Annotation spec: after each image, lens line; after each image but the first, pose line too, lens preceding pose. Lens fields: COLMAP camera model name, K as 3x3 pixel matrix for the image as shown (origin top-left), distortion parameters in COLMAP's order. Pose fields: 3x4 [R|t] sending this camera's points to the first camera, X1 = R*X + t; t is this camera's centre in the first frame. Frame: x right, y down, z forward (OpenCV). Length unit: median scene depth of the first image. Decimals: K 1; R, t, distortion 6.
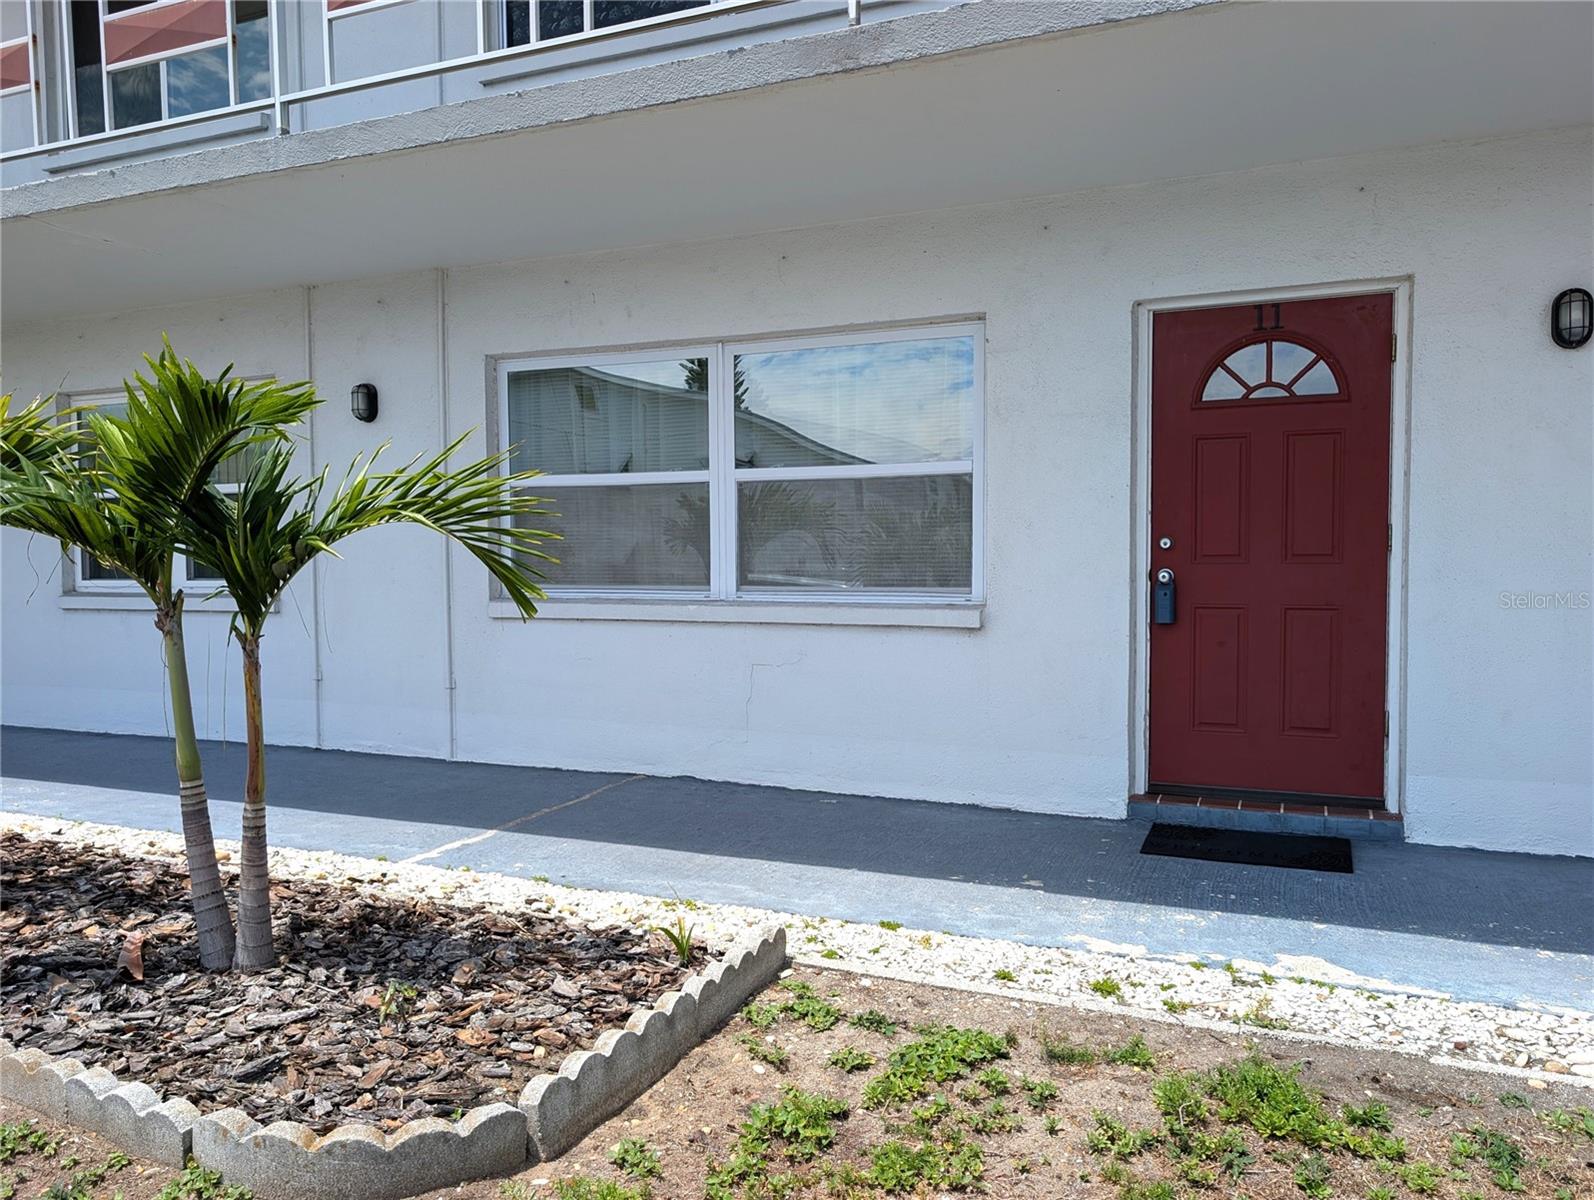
lens RADIAL K [[1159.1, 0, 796.4], [0, 1159.1, 598.7], [0, 0, 1]] dist [0.009668, -0.003677]
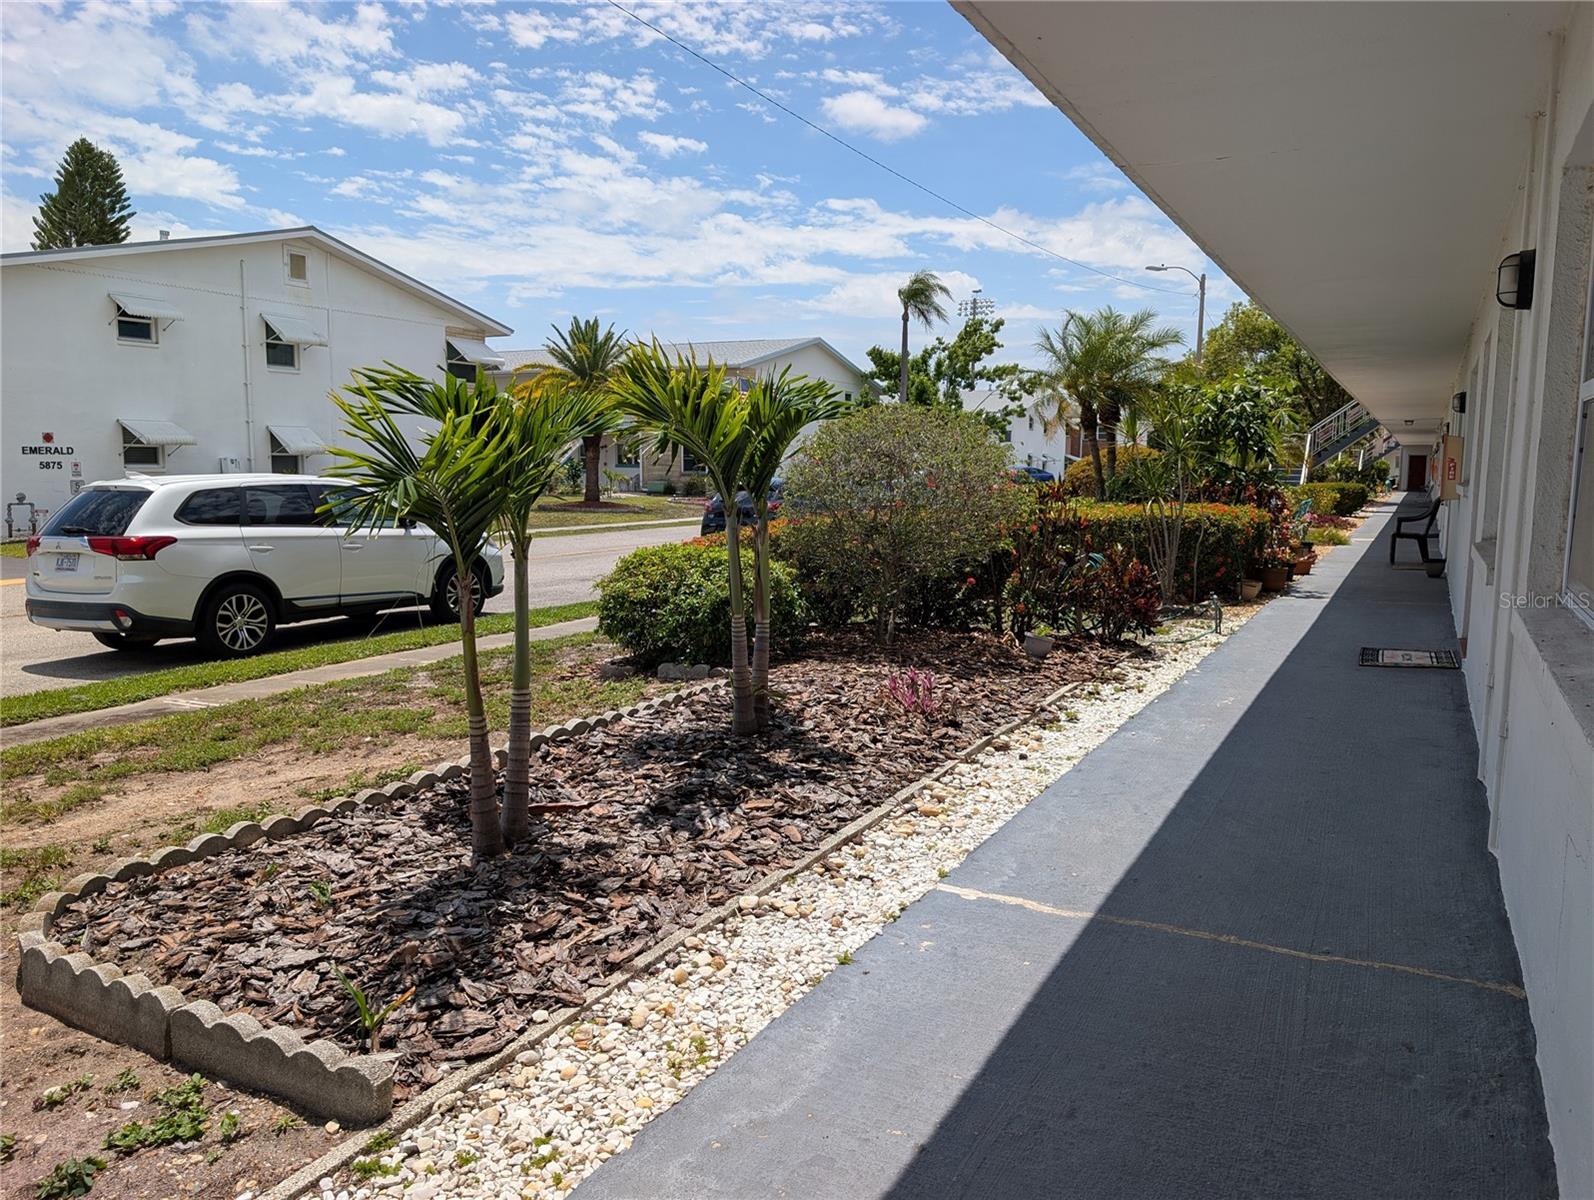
lens RADIAL K [[1172.4, 0, 827.6], [0, 1172.4, 598.8], [0, 0, 1]] dist [0.017703, -0.009235]
pose [[-0.050394, 0.126217, -0.990722, 0.495993], [-0.056994, 0.990002, 0.129024, -0.084064], [0.997102, 0.062967, -0.042696, 0.991322]]
